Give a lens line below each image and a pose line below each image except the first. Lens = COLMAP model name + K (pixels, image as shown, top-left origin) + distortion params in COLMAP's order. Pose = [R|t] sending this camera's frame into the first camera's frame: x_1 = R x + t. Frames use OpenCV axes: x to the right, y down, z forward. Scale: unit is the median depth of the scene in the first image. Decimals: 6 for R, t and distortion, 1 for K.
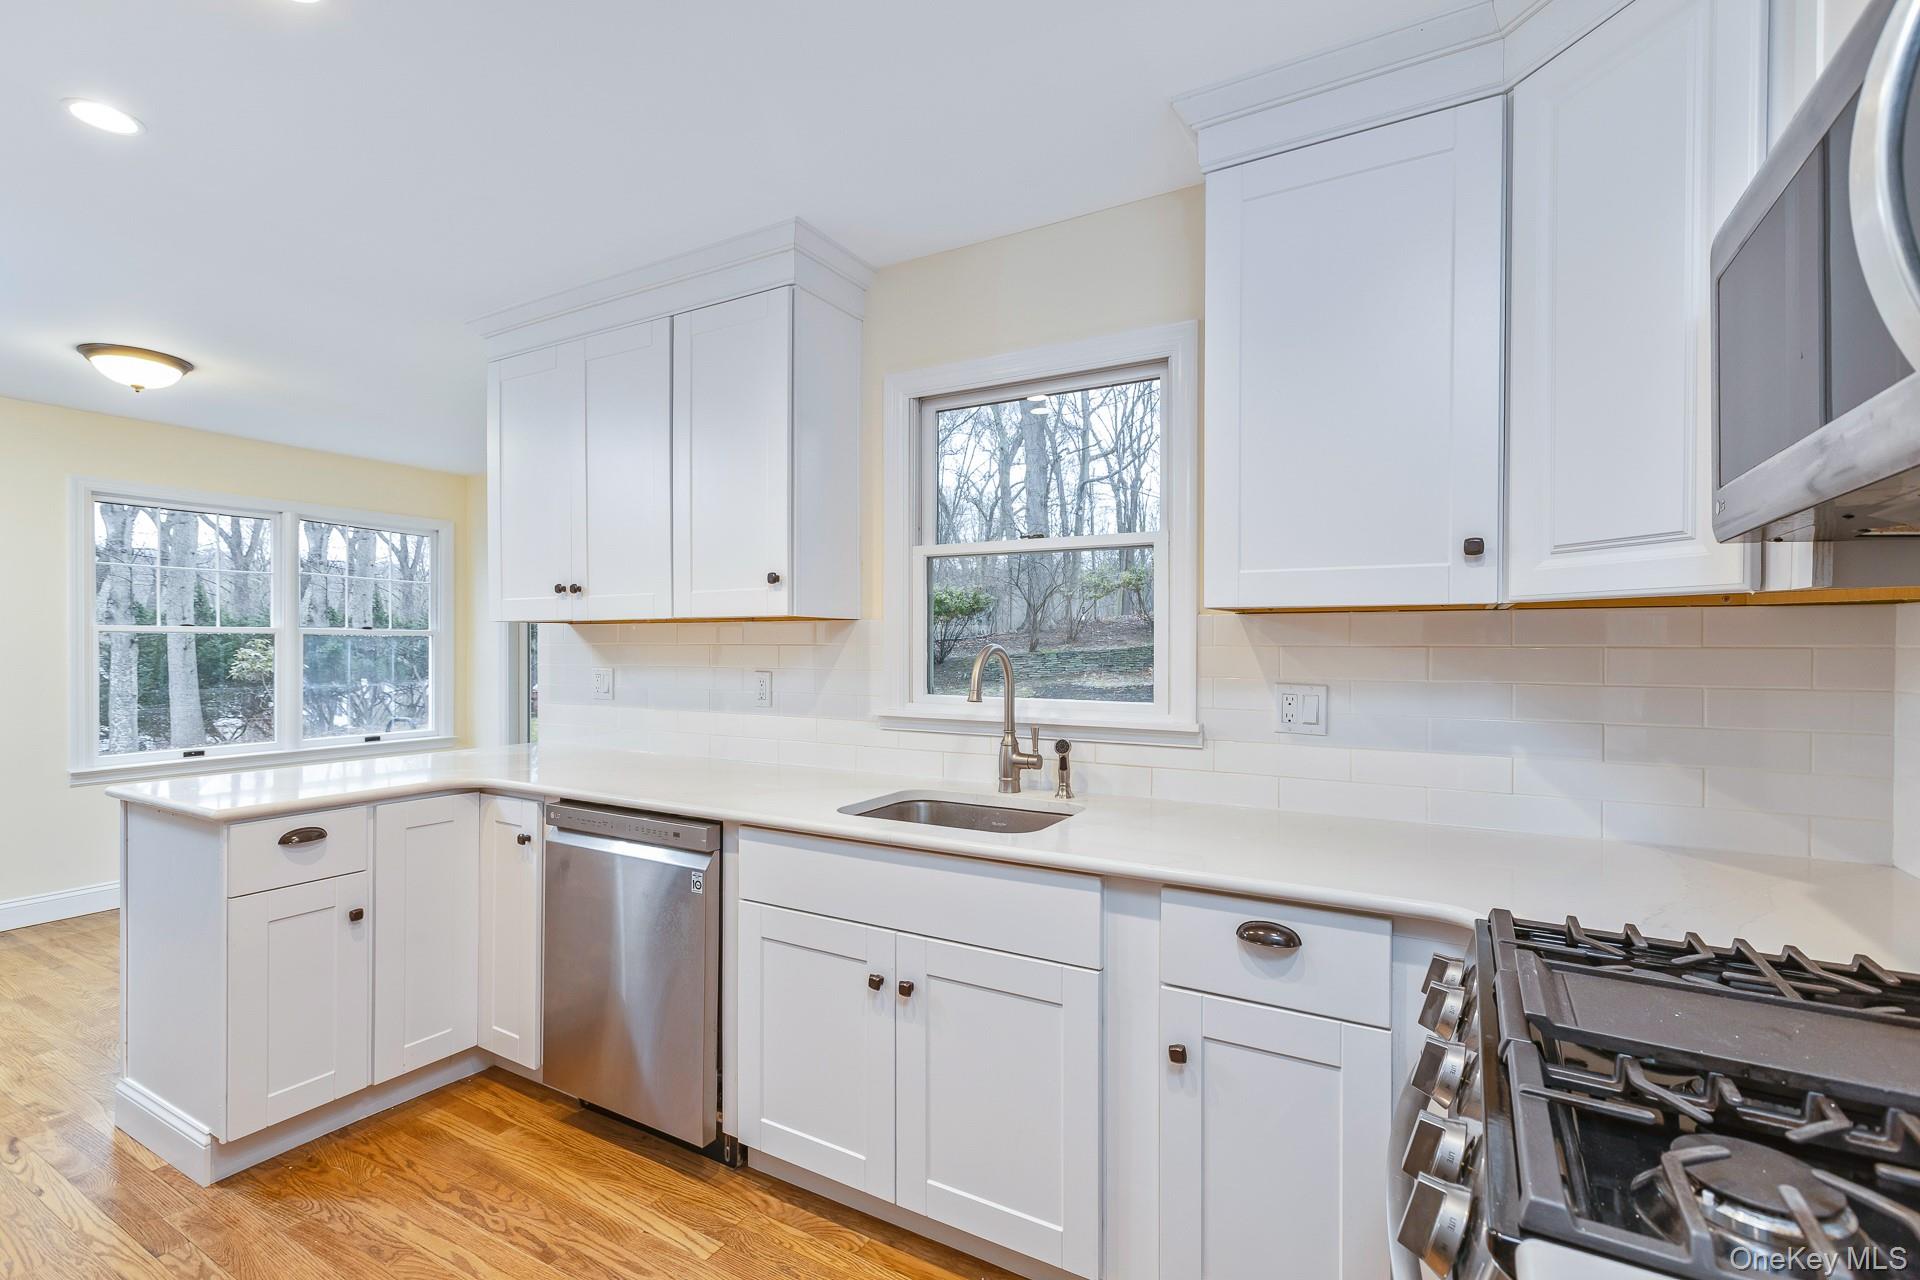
lens RADIAL K [[882.1, 0, 959.7], [0, 882.1, 648.8], [0, 0, 1]] dist [0.005628, 0.000583]
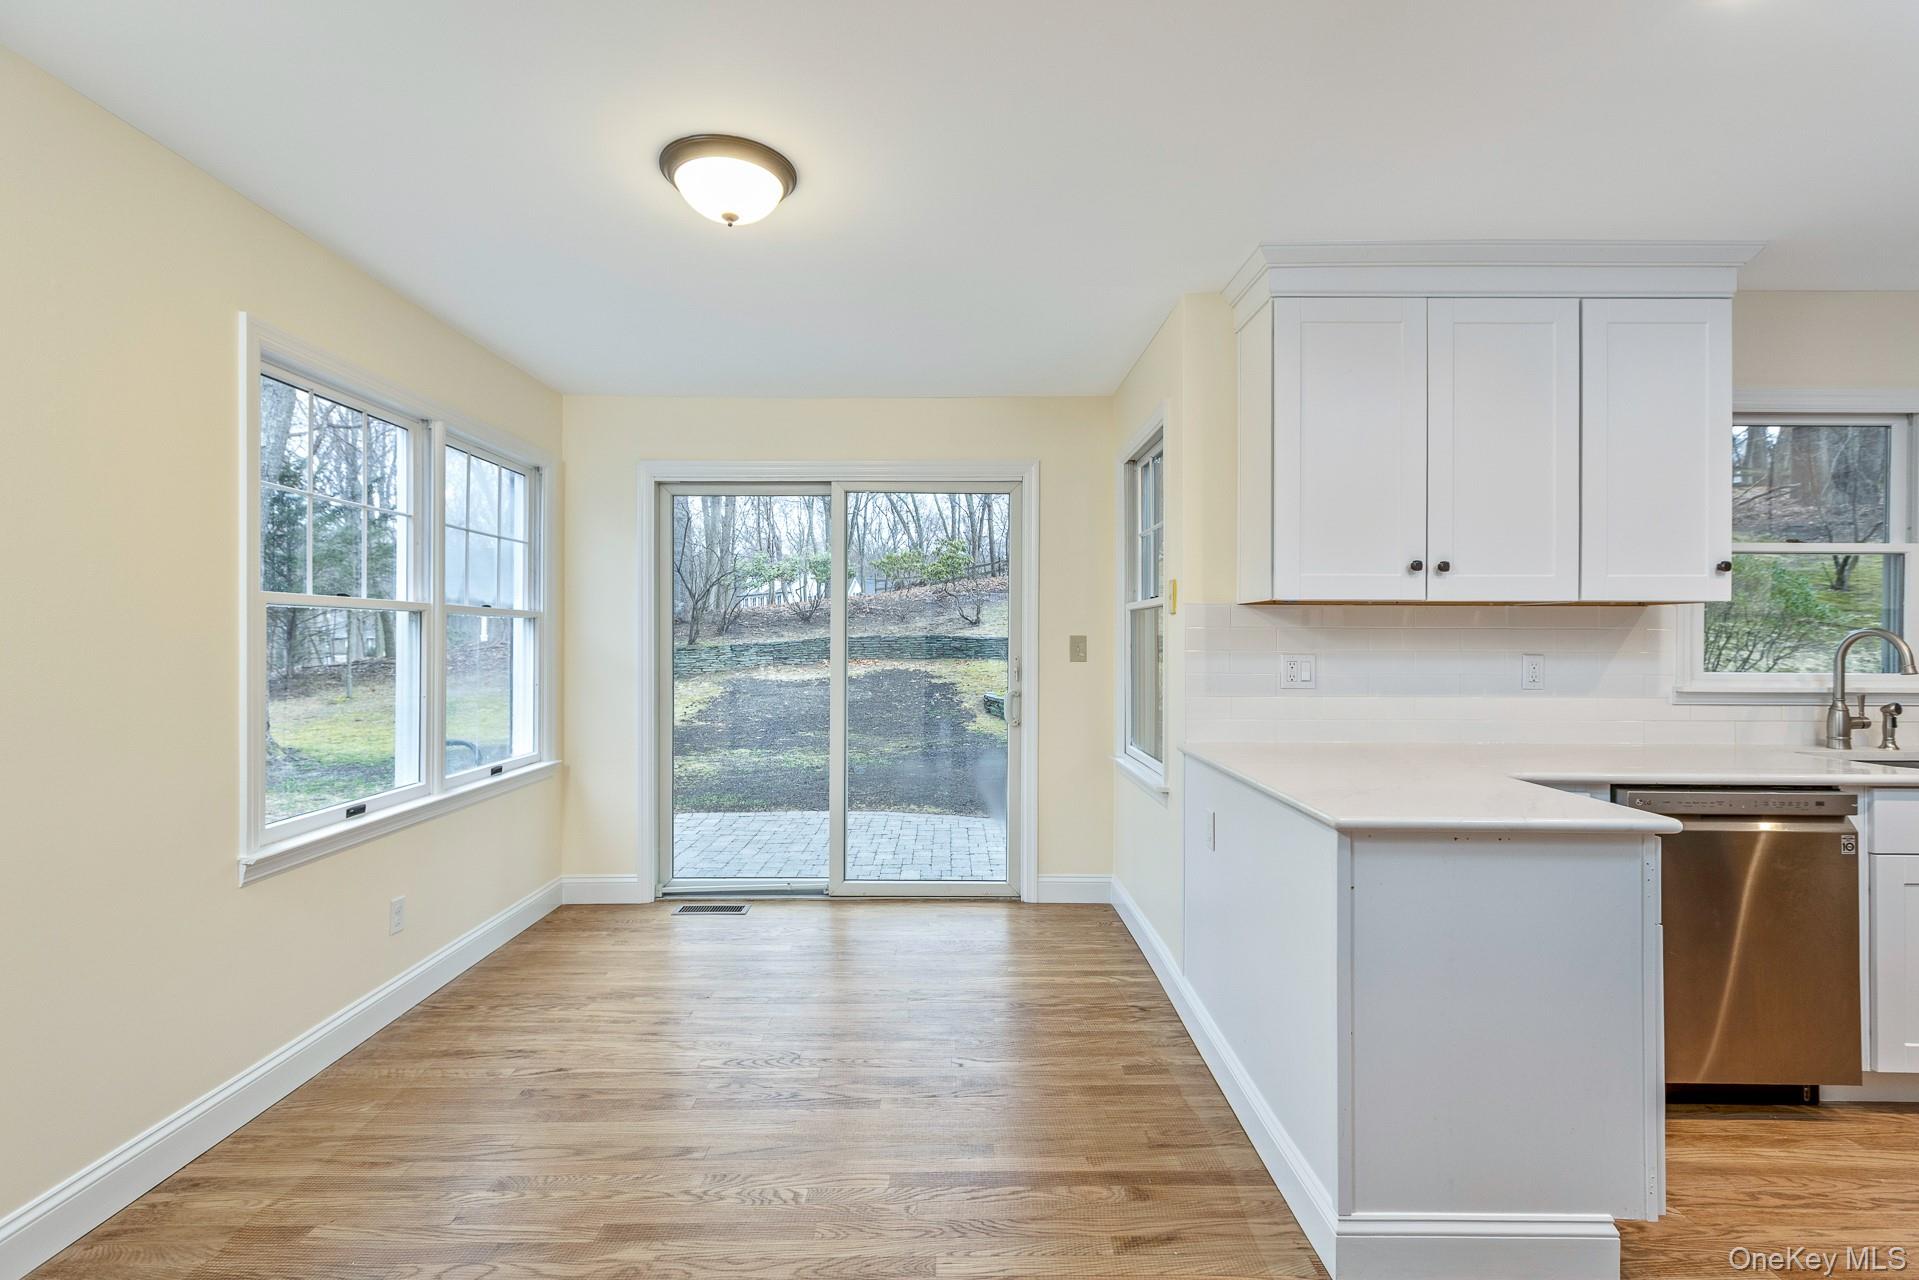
lens RADIAL K [[881.7, 0, 962.2], [0, 881.7, 635.2], [0, 0, 1]] dist [0.005628, 0.000583]
pose [[0.862025, 0.005708, 0.506834, -1.585252], [-0.001385, 0.999959, -0.008905, 0.015161], [-0.506864, 0.006975, 0.861998, 0.538877]]
